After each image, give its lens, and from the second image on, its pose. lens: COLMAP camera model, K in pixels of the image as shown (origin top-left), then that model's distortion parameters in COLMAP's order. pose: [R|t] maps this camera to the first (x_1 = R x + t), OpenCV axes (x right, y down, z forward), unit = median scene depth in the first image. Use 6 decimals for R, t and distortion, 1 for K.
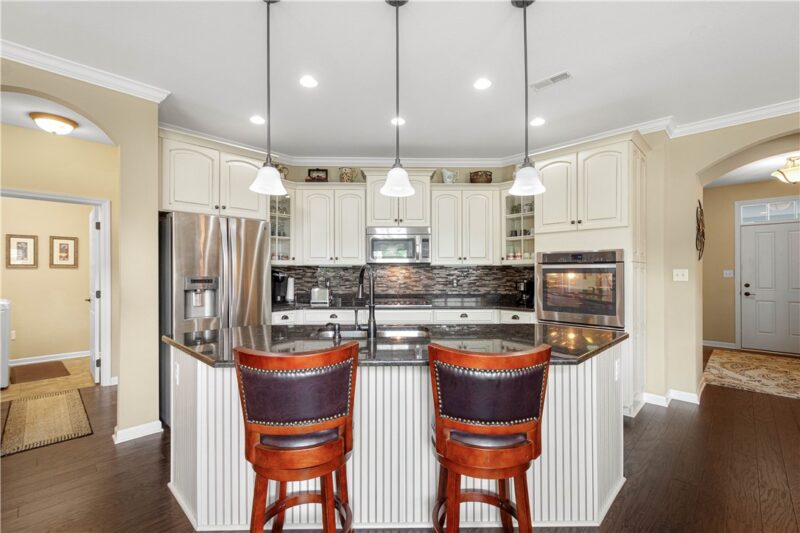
lens RADIAL K [[354.5, 0, 402.5], [0, 354.5, 266.8], [0, 0, 1]] dist [0.005596, 0.000183]
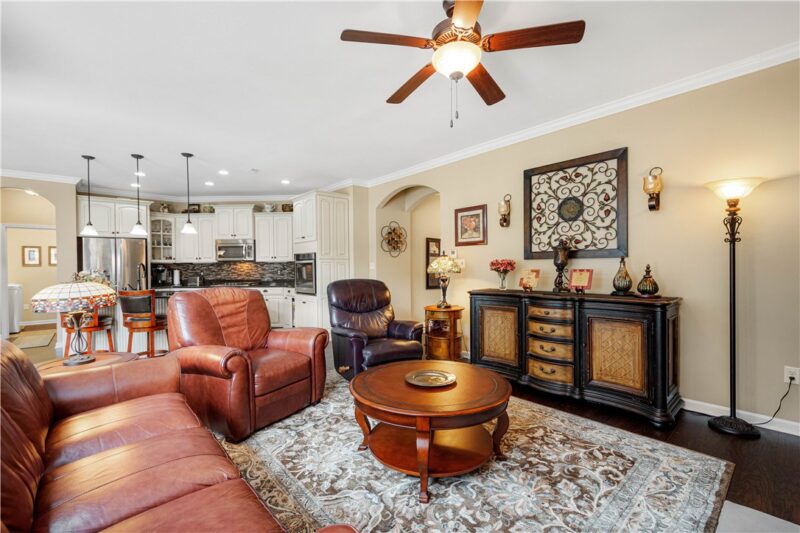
lens RADIAL K [[354.5, 0, 401.0], [0, 354.5, 266.2], [0, 0, 1]] dist [0.005596, 0.000183]
pose [[0.997698, -0.009447, -0.067157, 0.876639], [0.010295, 0.999871, 0.012293, 0.003281], [0.067032, -0.012956, 0.997667, -0.621028]]
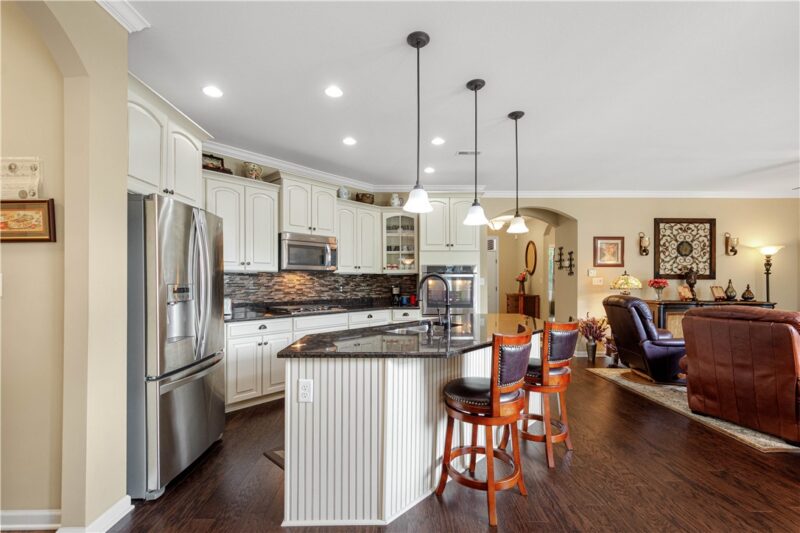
lens RADIAL K [[354.5, 0, 401.4], [0, 354.5, 272.9], [0, 0, 1]] dist [0.005596, 0.000183]
pose [[0.698553, 0.015044, 0.715400, -0.551568], [-0.015707, 0.999860, -0.005689, -0.001002], [-0.715386, -0.007263, 0.698692, 0.098931]]
